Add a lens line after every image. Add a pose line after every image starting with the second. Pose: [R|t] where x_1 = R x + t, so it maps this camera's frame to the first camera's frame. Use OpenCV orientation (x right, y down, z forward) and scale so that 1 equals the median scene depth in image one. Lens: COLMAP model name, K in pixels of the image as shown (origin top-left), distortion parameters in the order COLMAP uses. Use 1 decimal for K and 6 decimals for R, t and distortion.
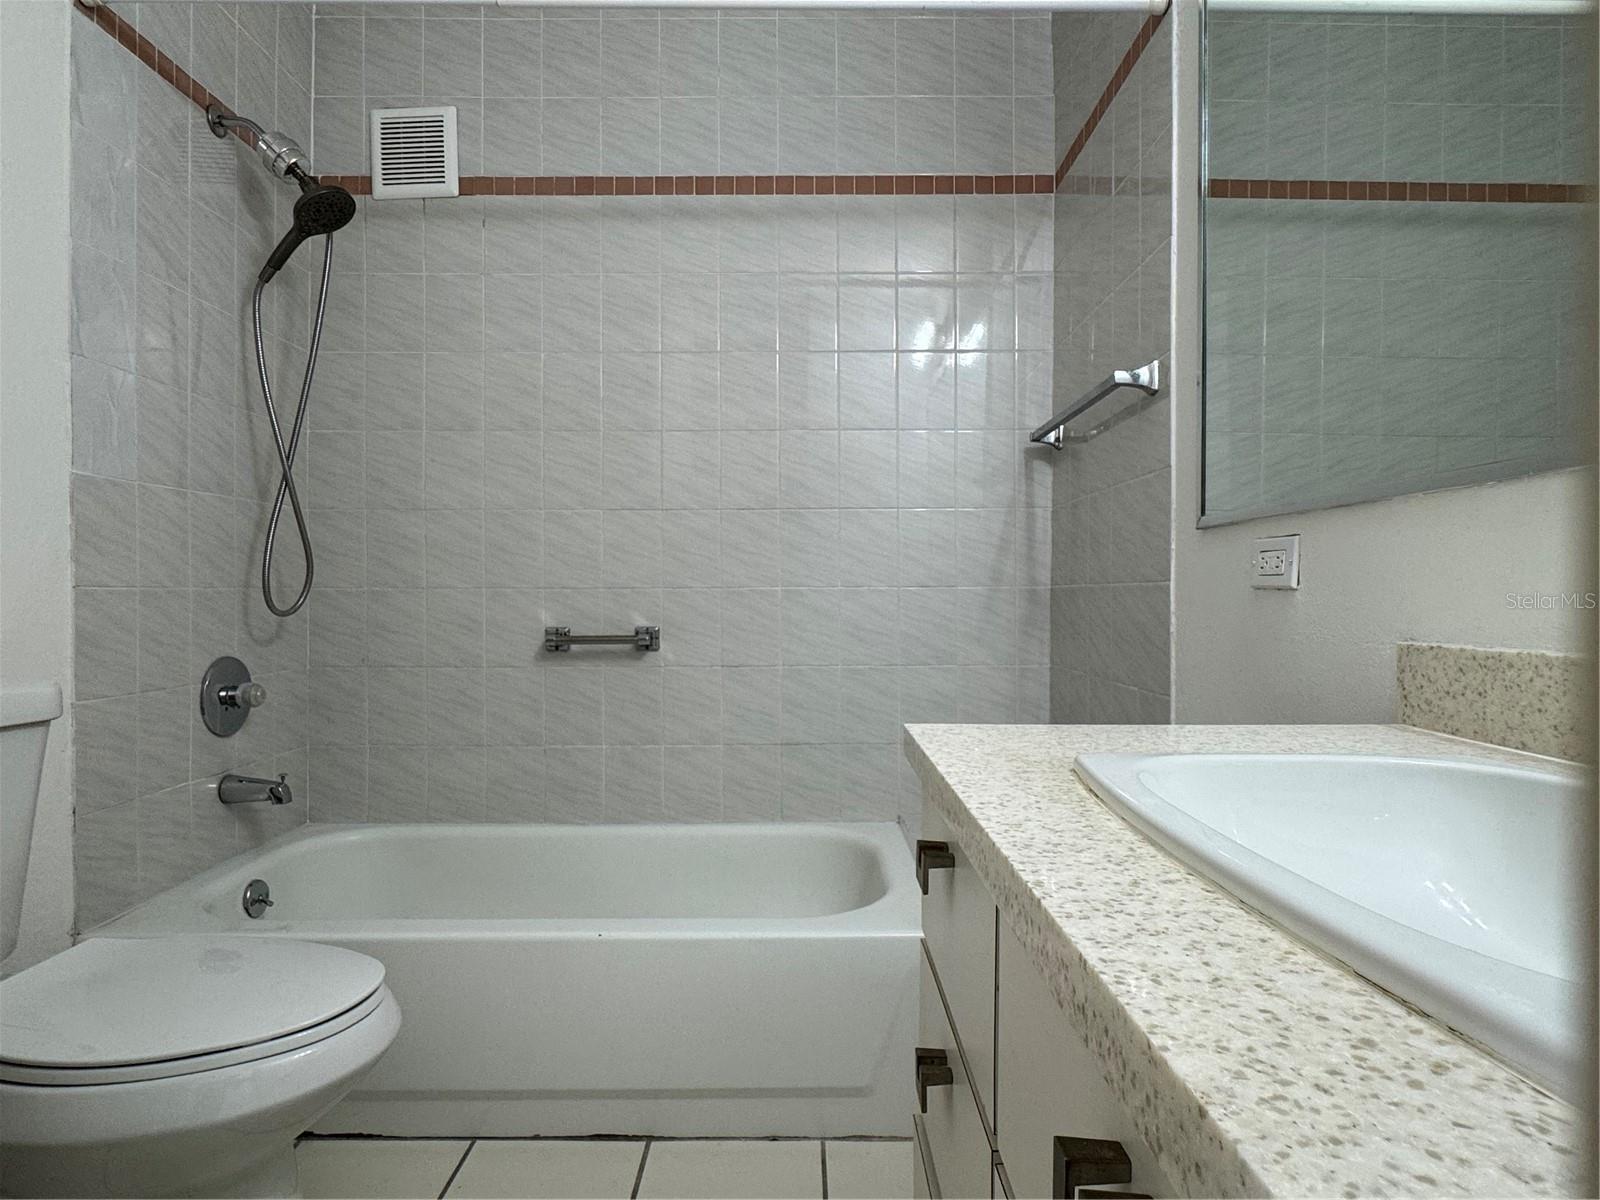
lens RADIAL K [[850.0, 0, 800.0], [0, 850.0, 600.0], [0, 0, 1]] dist [0.002568, 0.000281]
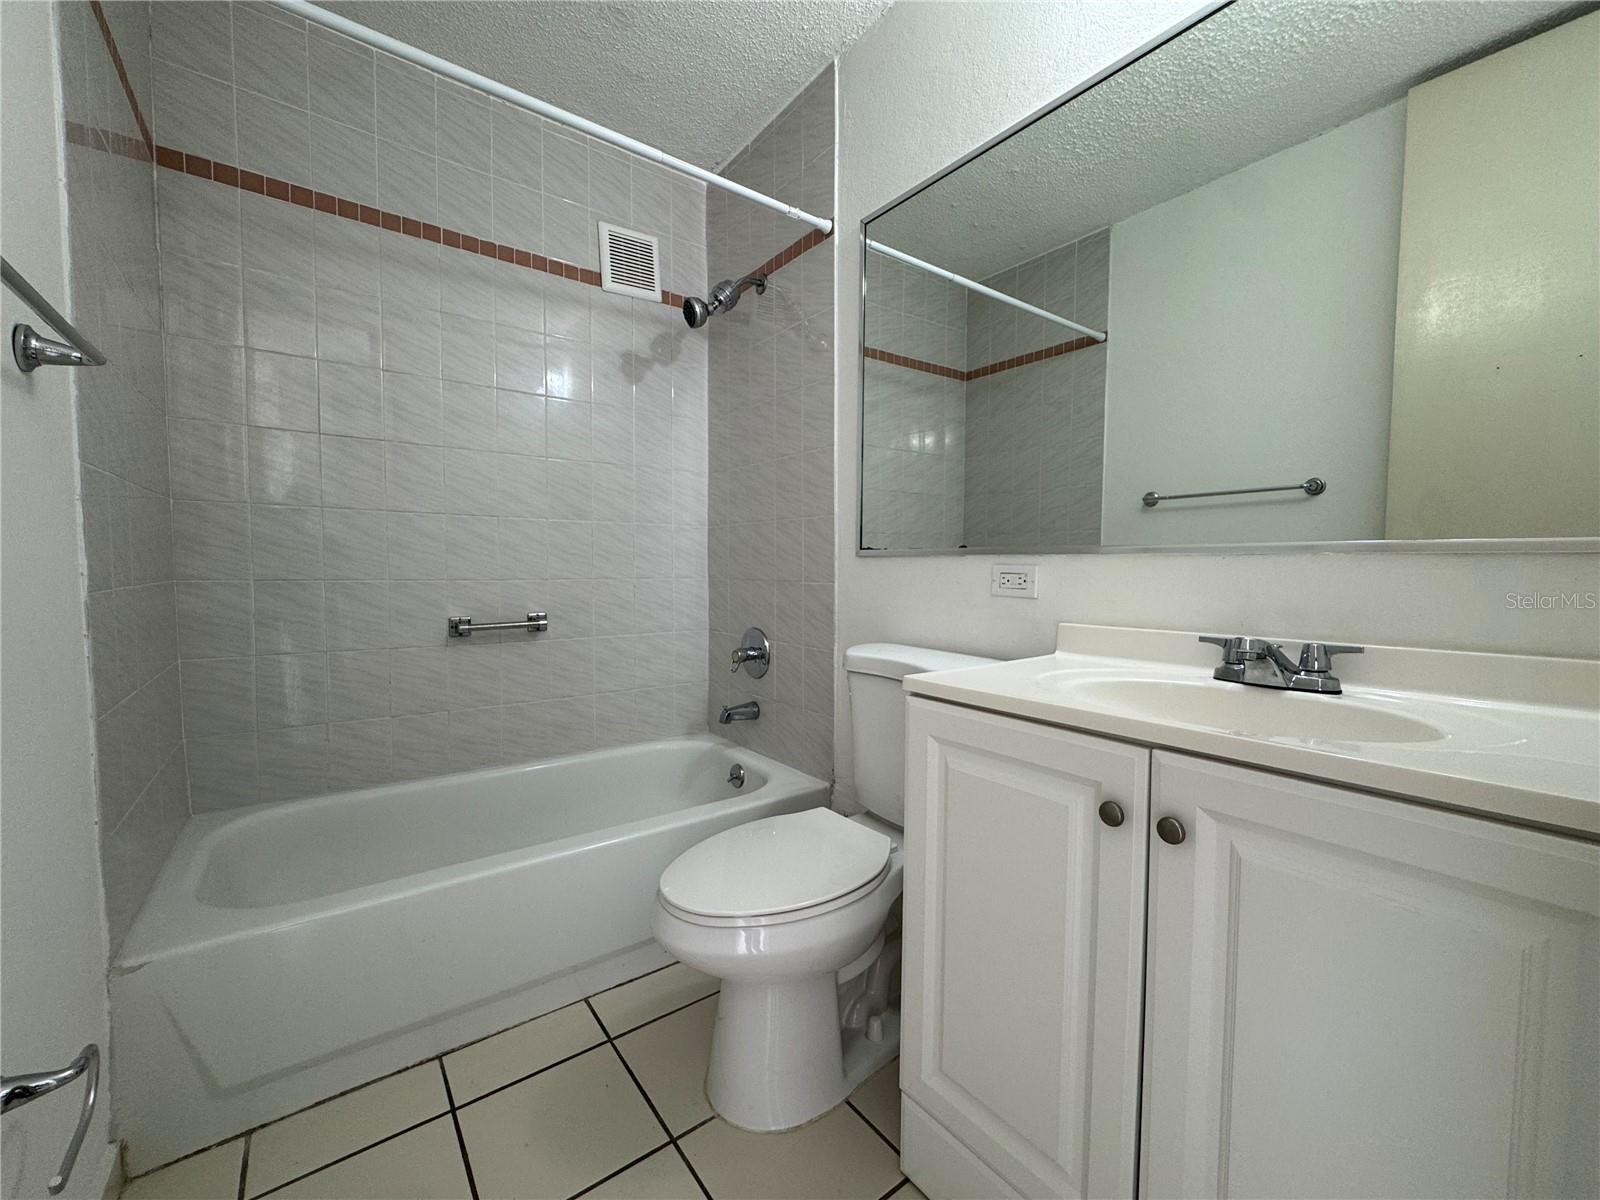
lens RADIAL K [[646.7, 0, 800.0], [0, 646.7, 600.0], [0, 0, 1]] dist [0.002396, 0.000319]
pose [[0.804432, -0.028555, 0.593359, -0.437501], [0.019593, 0.999576, 0.021541, -0.000537], [-0.593722, -0.005703, 0.804650, -0.001118]]
